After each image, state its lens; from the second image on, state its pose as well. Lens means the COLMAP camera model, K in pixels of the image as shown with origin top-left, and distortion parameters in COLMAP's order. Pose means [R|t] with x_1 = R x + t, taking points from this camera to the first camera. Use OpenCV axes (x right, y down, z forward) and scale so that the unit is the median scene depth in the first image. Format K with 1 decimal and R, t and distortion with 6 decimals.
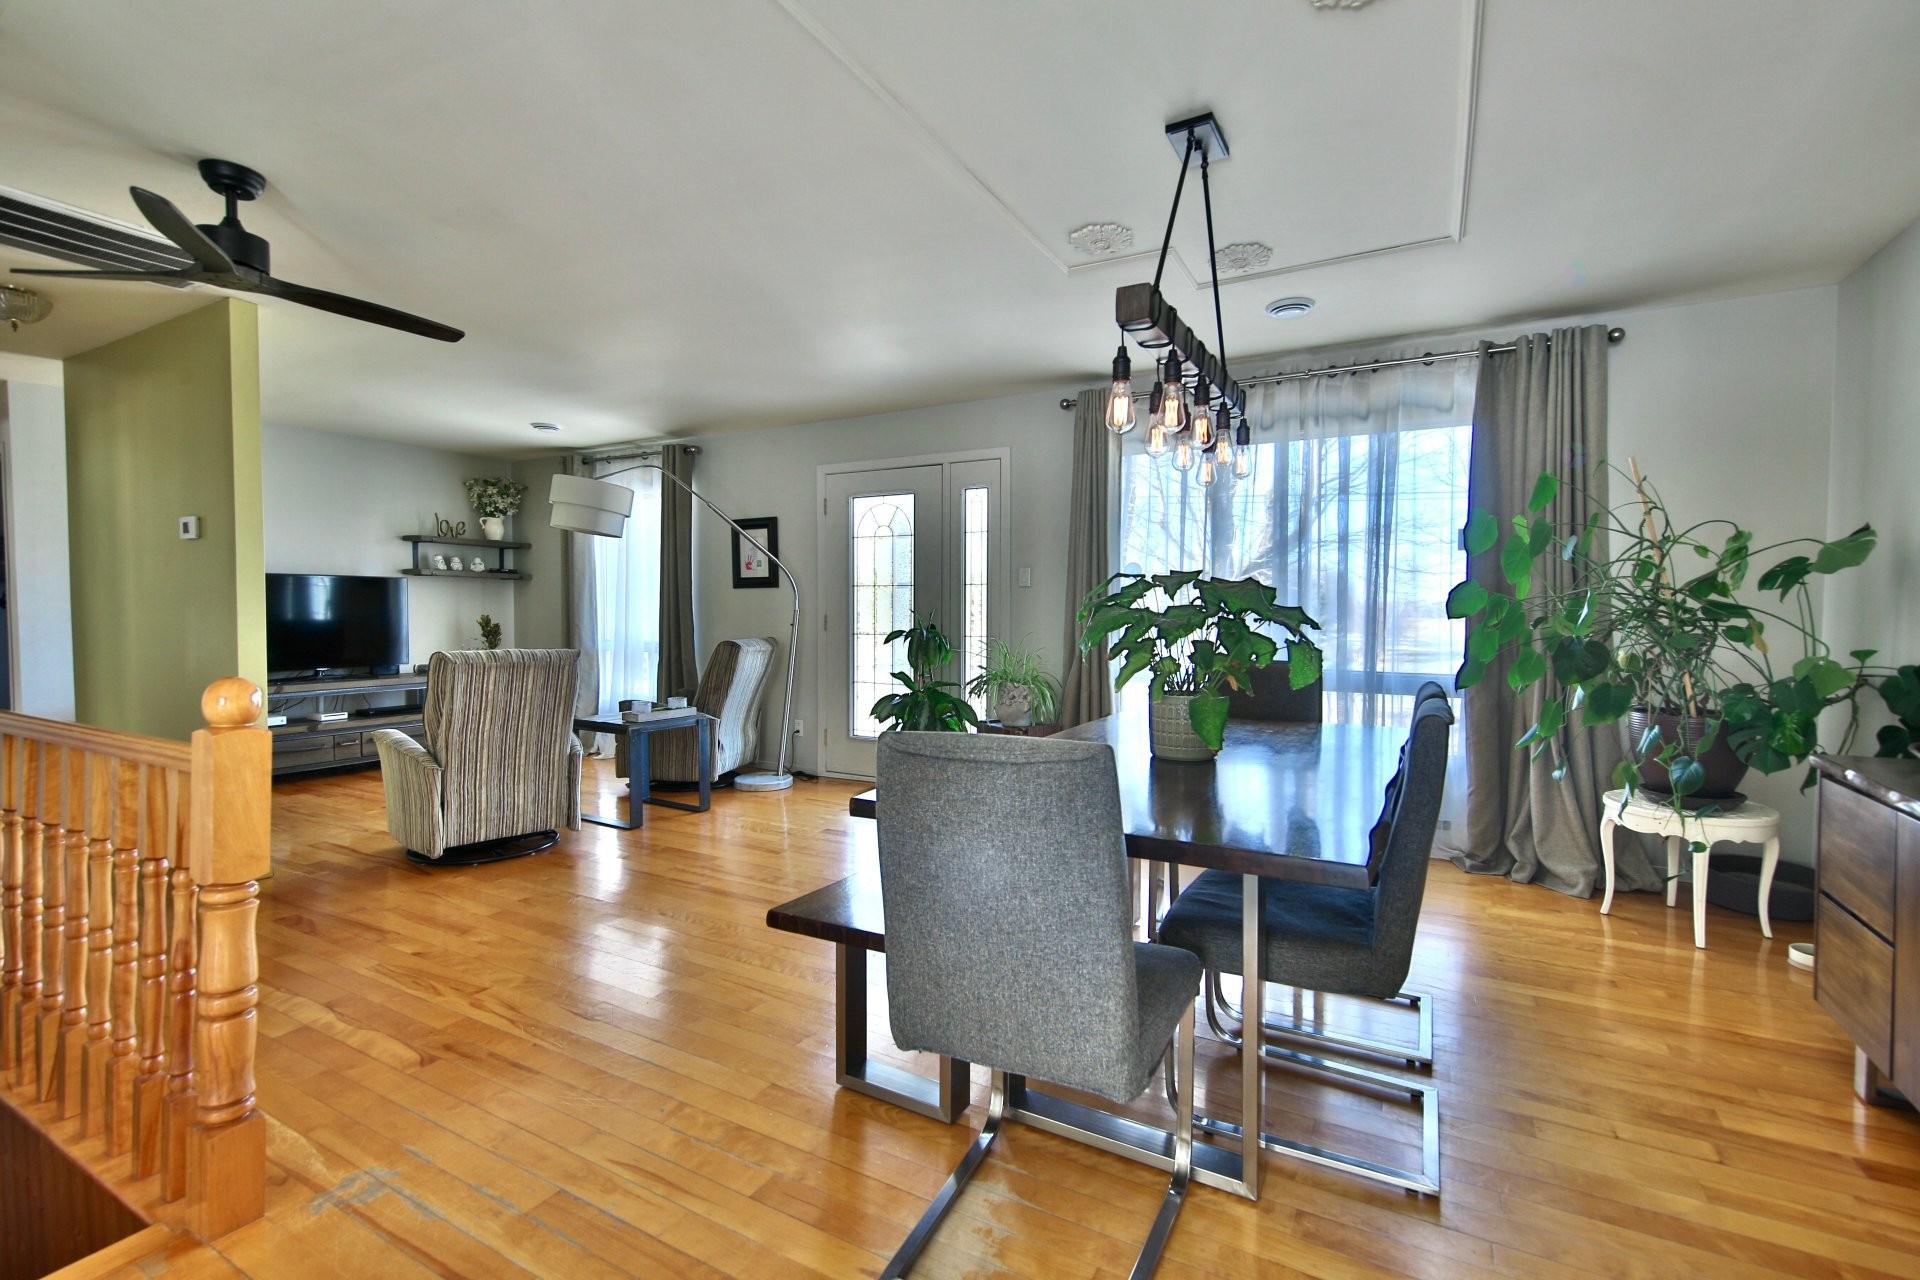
lens RADIAL K [[844.8, 0, 957.2], [0, 844.8, 640.0], [0, 0, 1]] dist [0.013513, -0.005459]
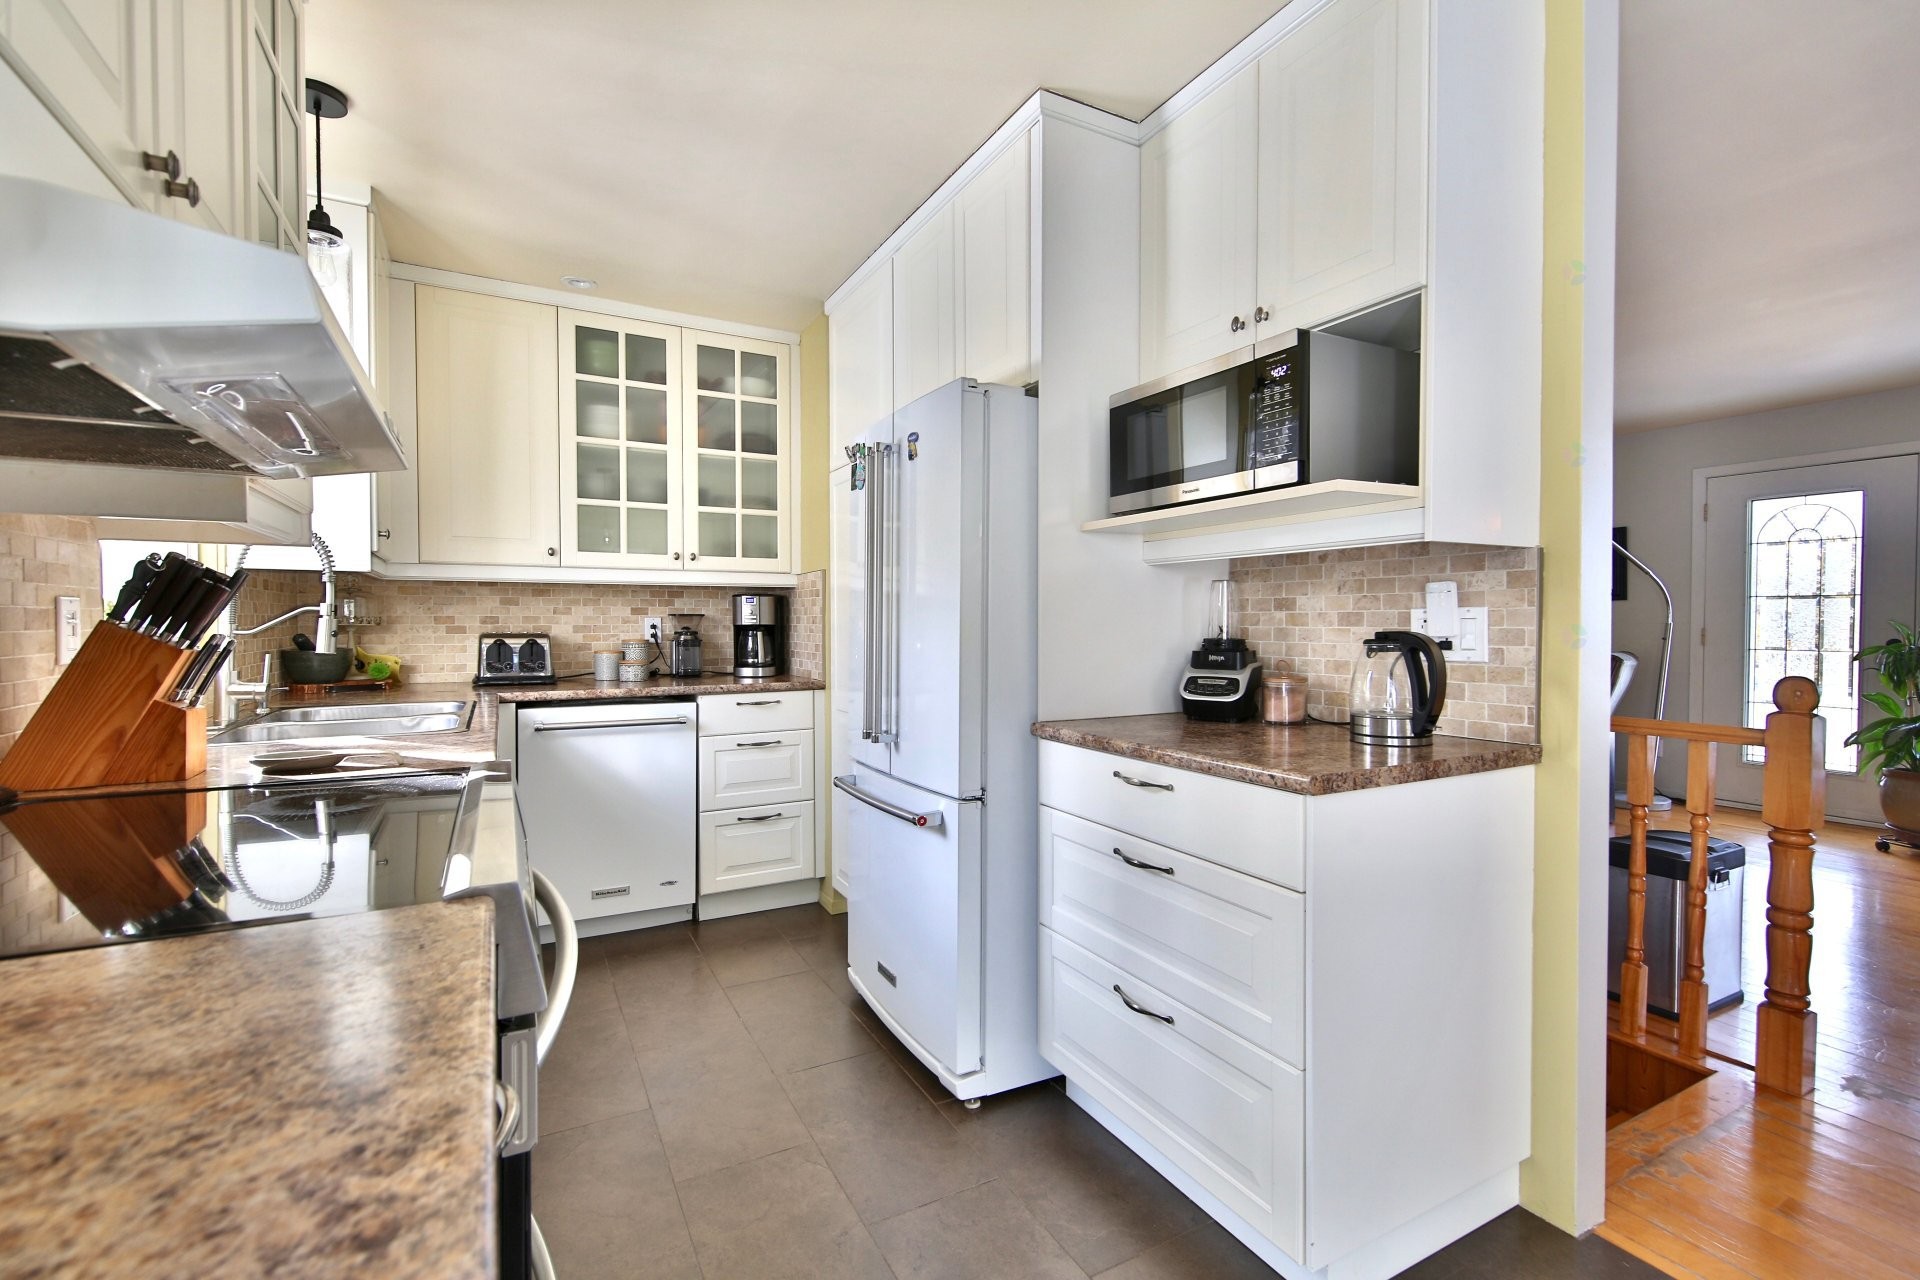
lens RADIAL K [[844.8, 0, 957.3], [0, 844.8, 638.6], [0, 0, 1]] dist [0.013513, -0.005459]
pose [[0.841959, 0.005489, -0.539514, -0.365540], [-0.015009, 0.999800, -0.013252, 0.006518], [0.539333, 0.019255, 0.841873, -0.248932]]
